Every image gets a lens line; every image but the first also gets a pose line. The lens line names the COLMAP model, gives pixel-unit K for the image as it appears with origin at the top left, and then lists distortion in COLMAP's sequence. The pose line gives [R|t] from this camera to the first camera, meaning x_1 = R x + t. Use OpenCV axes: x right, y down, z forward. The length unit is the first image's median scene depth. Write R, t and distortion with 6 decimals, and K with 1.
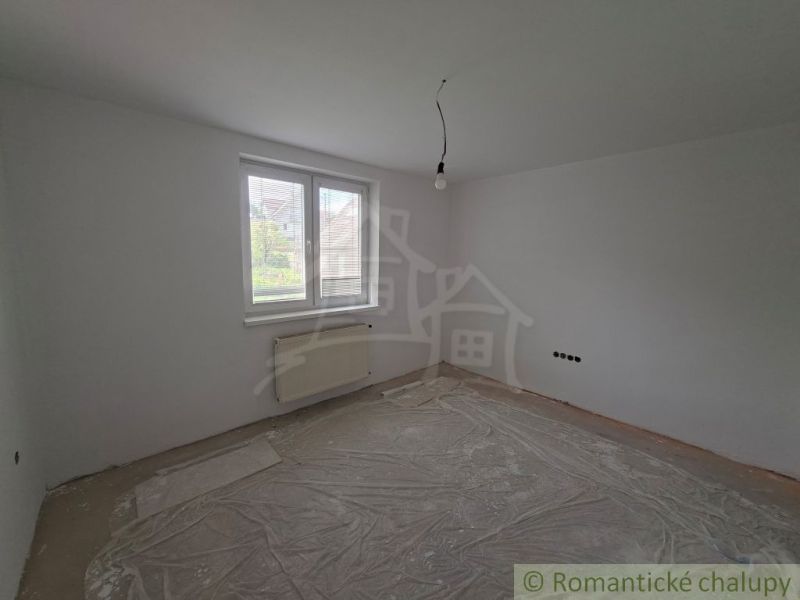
lens RADIAL K [[312.0, 0, 403.7], [0, 312.0, 299.2], [0, 0, 1]] dist [-0.002154, -0.000202]
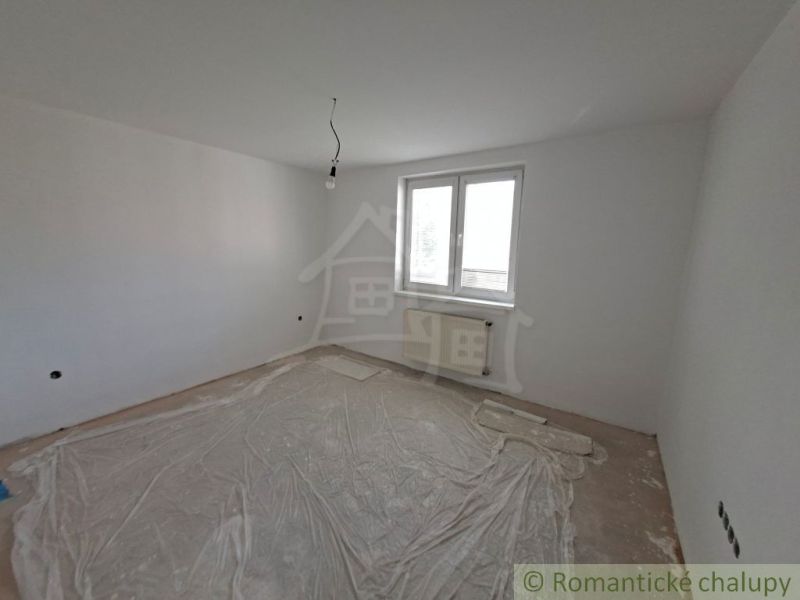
lens RADIAL K [[320.7, 0, 395.1], [0, 320.7, 297.9], [0, 0, 1]] dist [-0.001269, 0.000121]
pose [[0.217707, 0.147302, -0.964835, 0.842590], [-0.156715, 0.980995, 0.114408, -0.063225], [0.963351, 0.126296, 0.236654, 0.564783]]
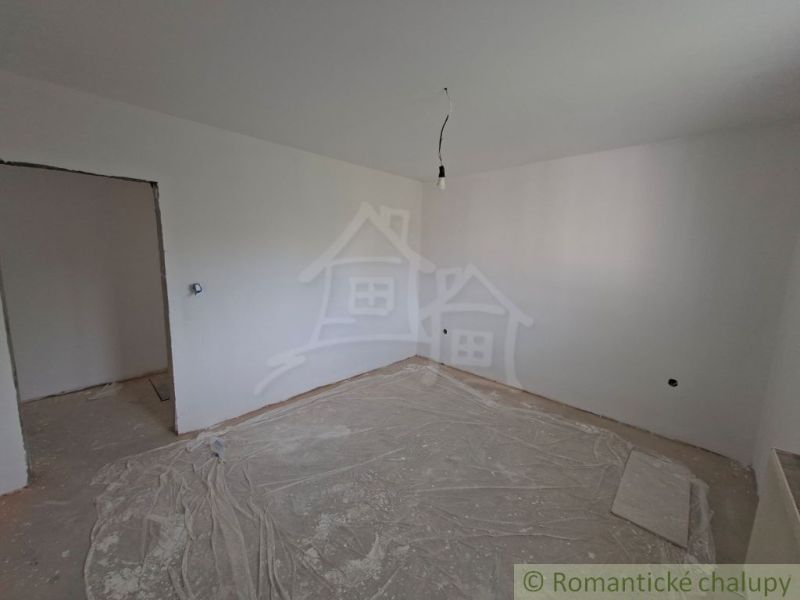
lens RADIAL K [[320.7, 0, 395.1], [0, 320.7, 297.9], [0, 0, 1]] dist [-0.001269, 0.000121]
pose [[-0.997516, -0.036323, -0.060347, 0.191312], [-0.052462, 0.954833, 0.292475, -0.180632], [0.046998, 0.294915, -0.954367, 1.240897]]
